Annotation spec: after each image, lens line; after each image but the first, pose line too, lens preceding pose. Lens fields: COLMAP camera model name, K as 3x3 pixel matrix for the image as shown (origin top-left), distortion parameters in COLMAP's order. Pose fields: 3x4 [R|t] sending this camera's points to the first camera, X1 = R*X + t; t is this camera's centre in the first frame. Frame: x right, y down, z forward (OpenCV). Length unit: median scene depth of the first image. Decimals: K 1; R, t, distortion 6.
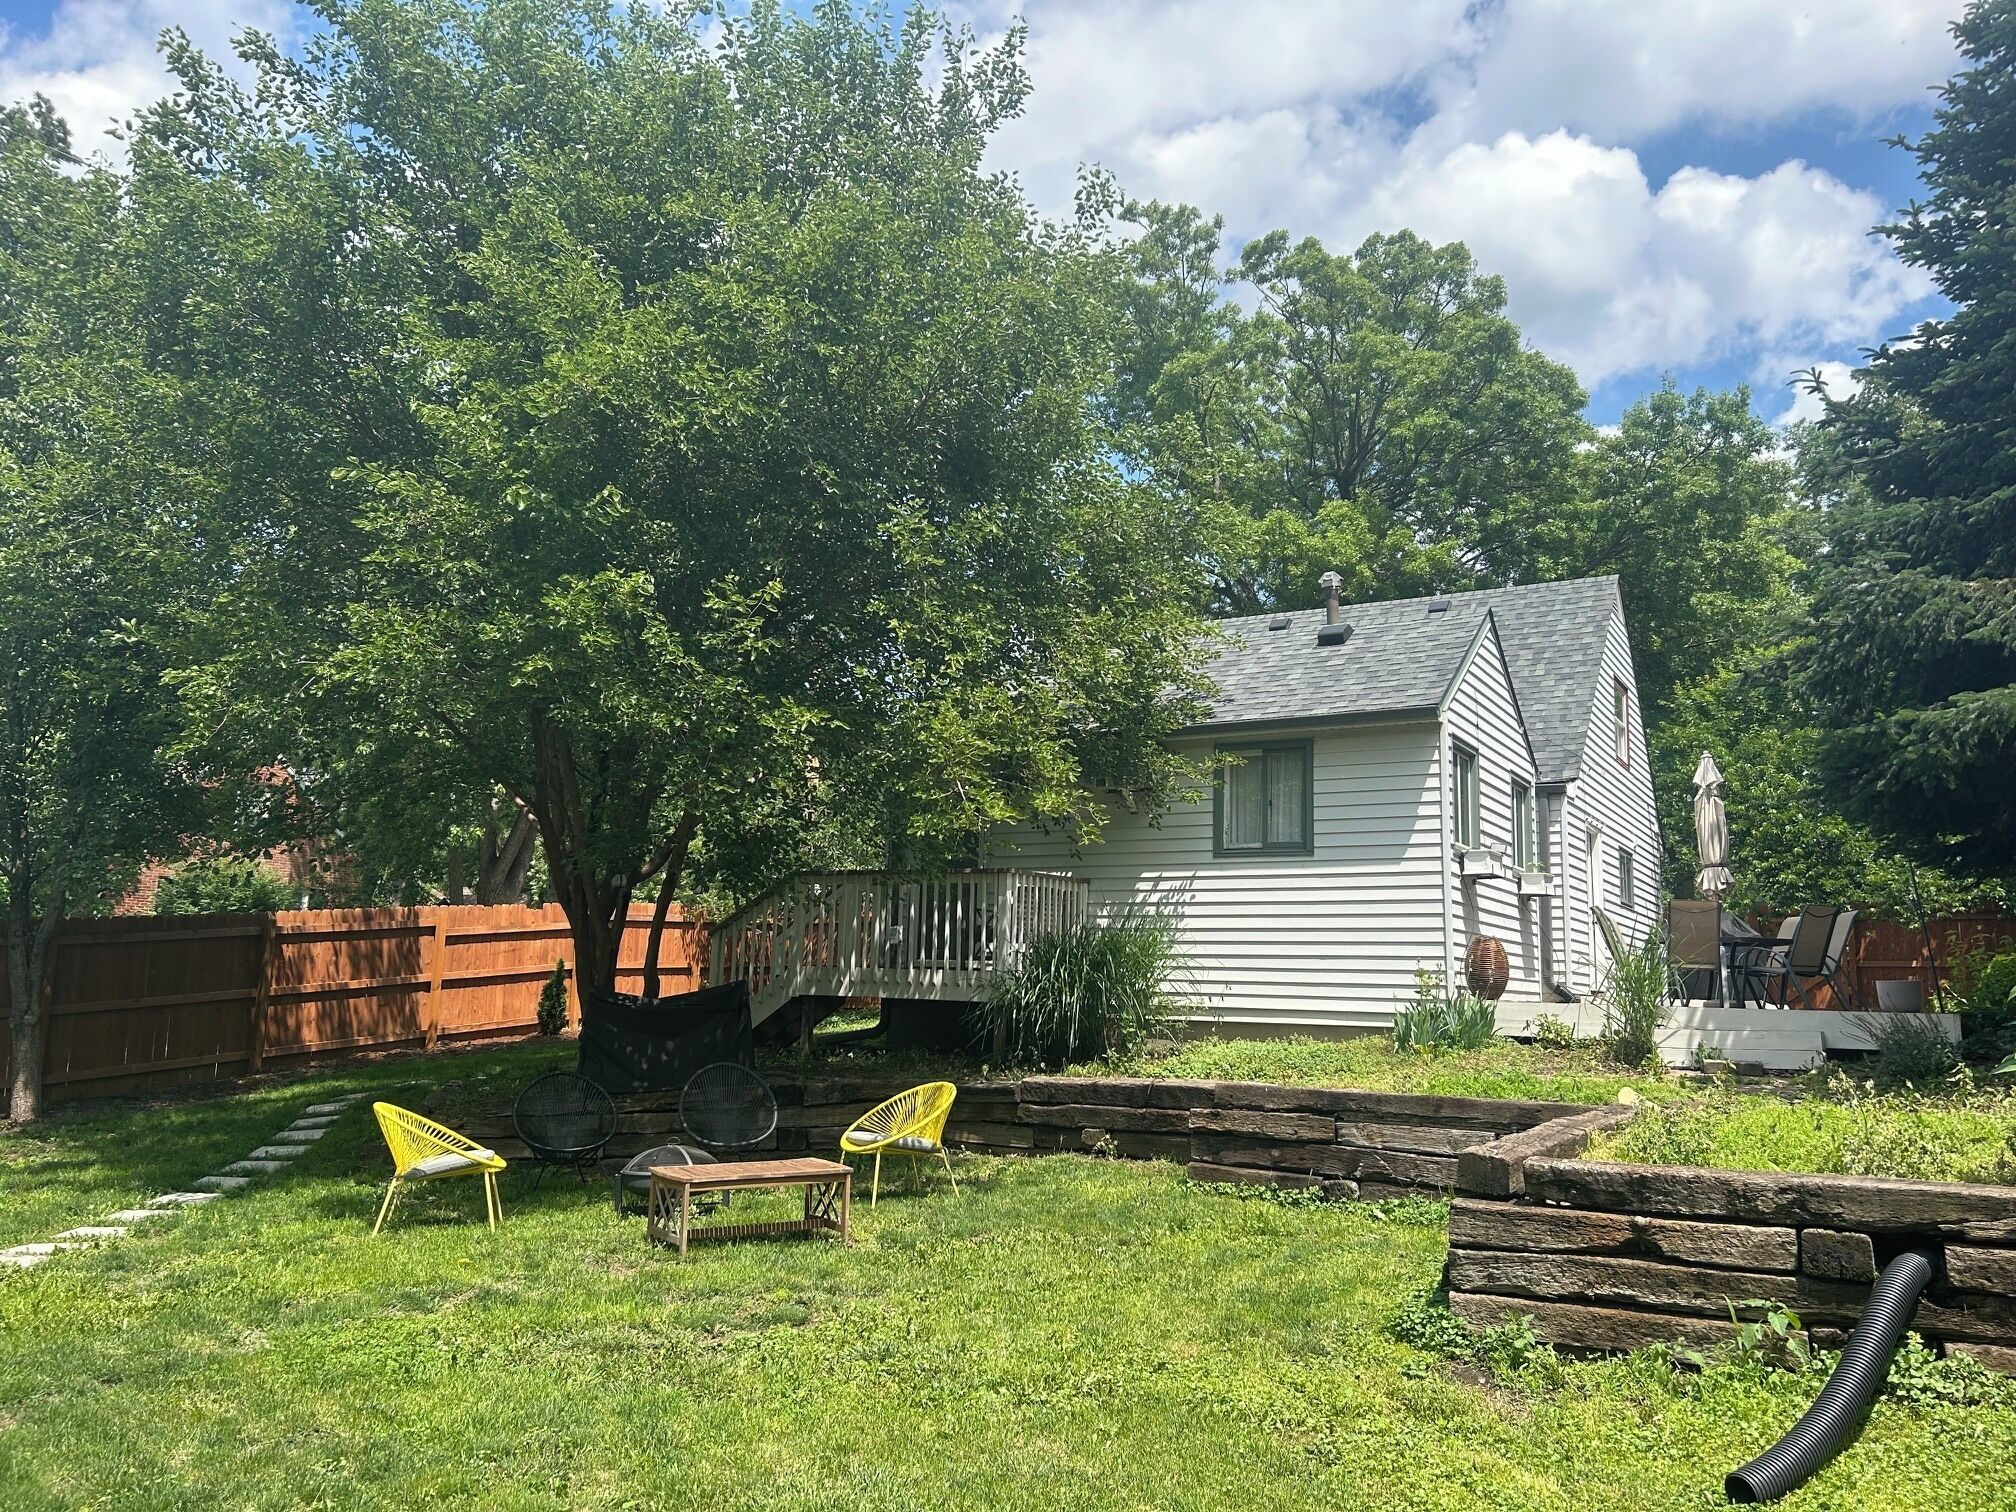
lens RADIAL K [[1647.5, 0, 1008.0], [0, 1647.5, 756.0], [0, 0, 1]] dist [0.082227, -0.149022]
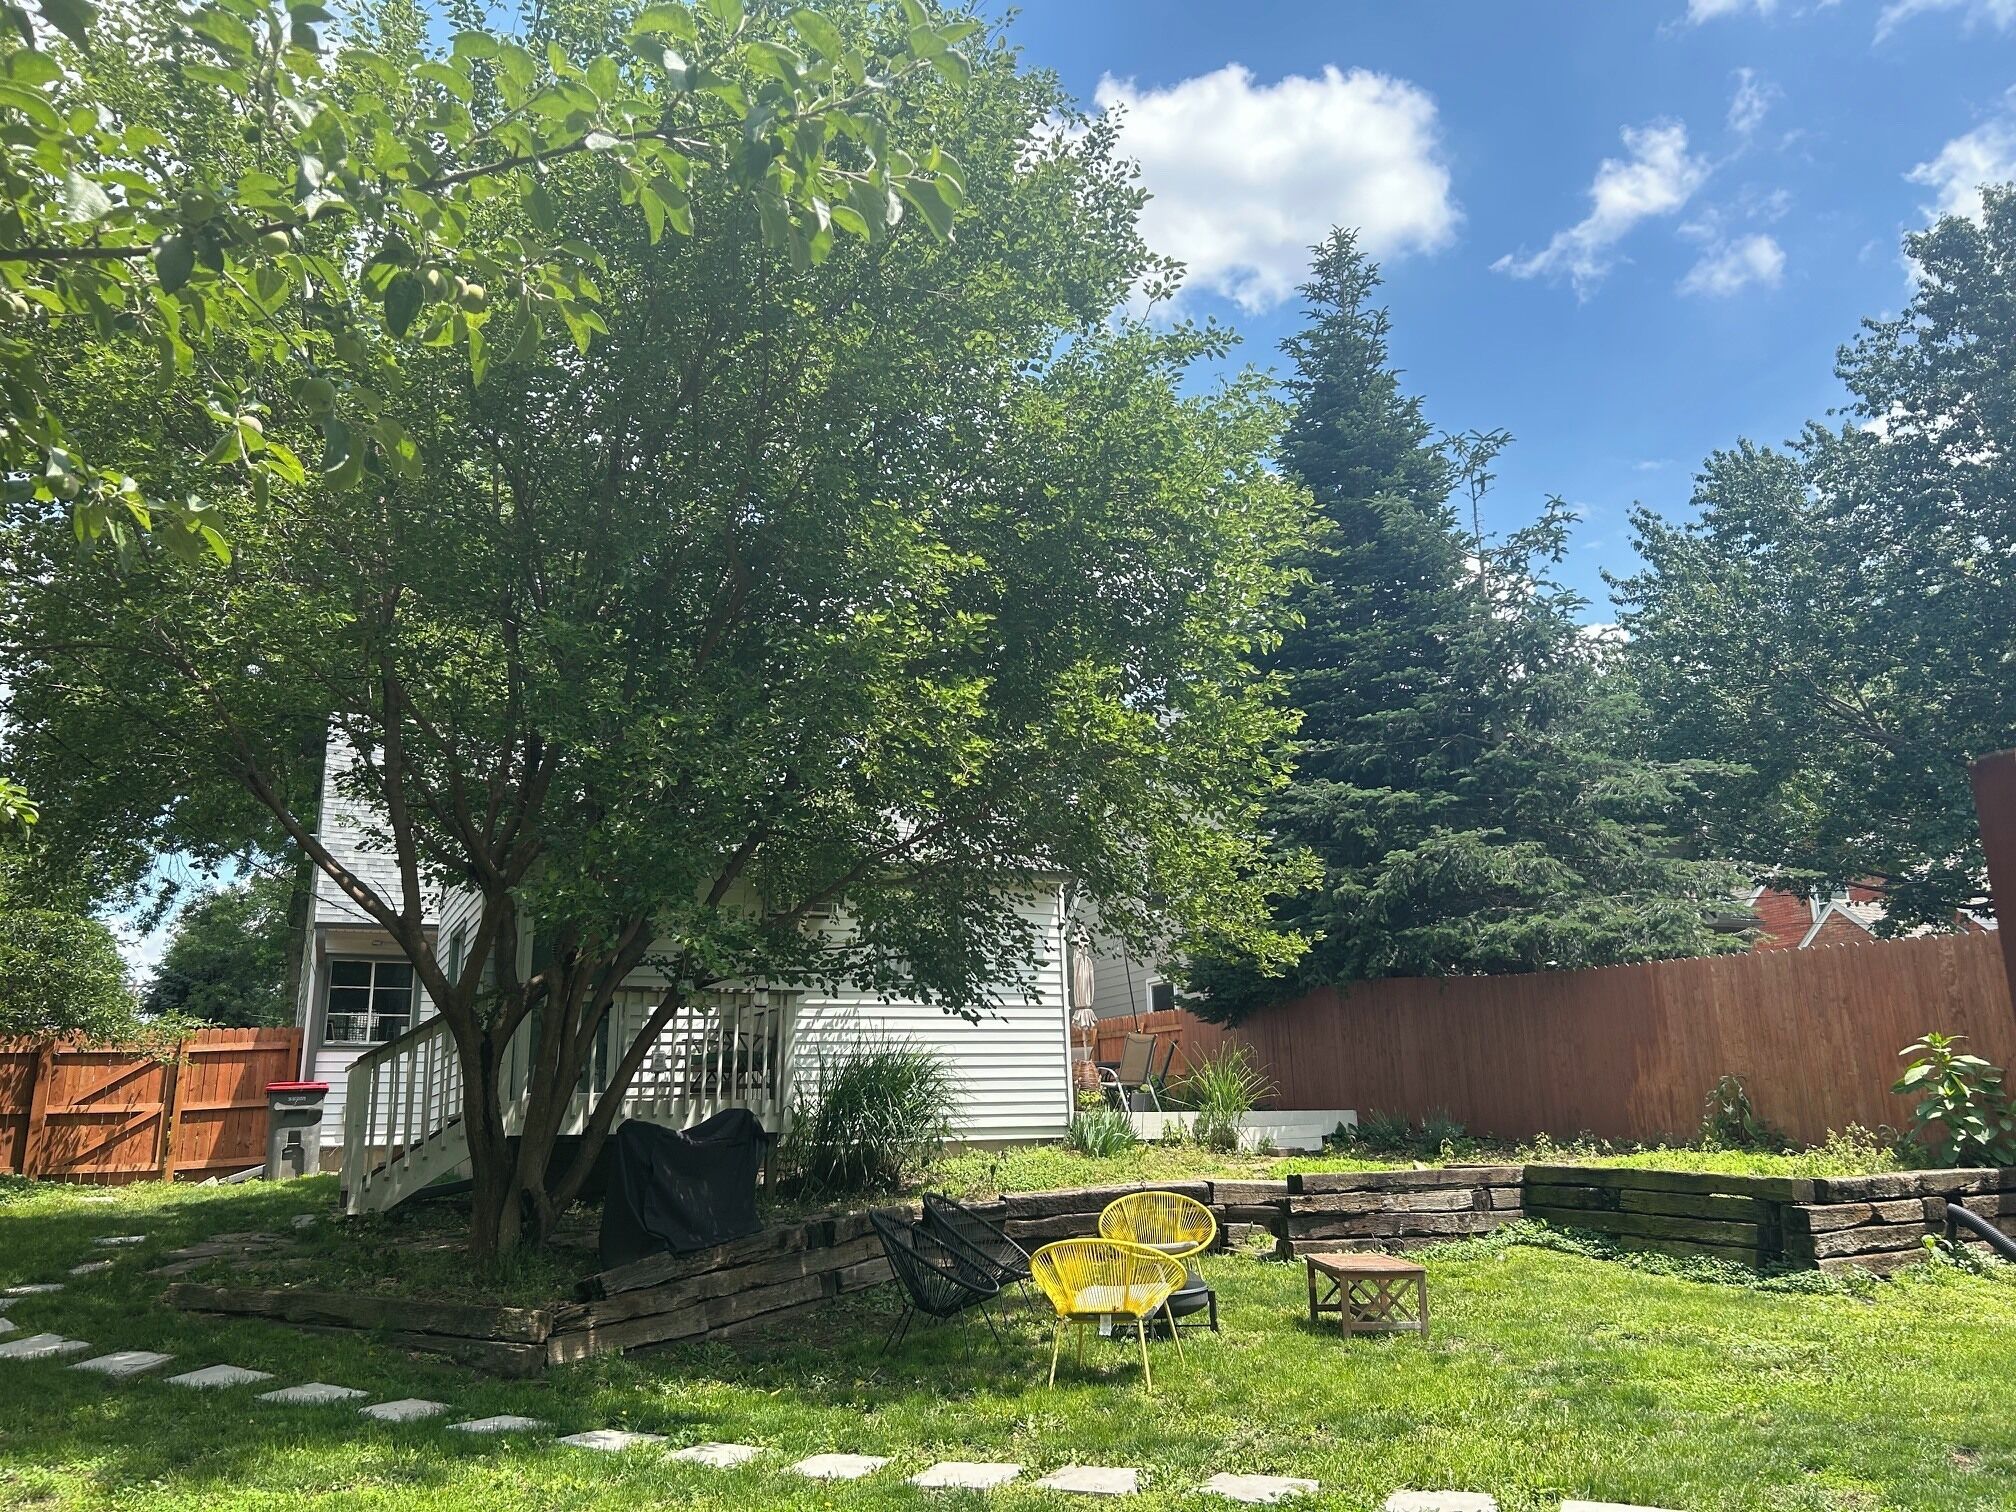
lens RADIAL K [[1647.5, 0, 1008.0], [0, 1647.5, 756.0], [0, 0, 1]] dist [0.082227, -0.149022]
pose [[0.500477, 0.154615, 0.851831, -1.172929], [-0.085403, 0.987941, -0.129143, 0.067567], [-0.861527, -0.008116, 0.507647, 0.581289]]
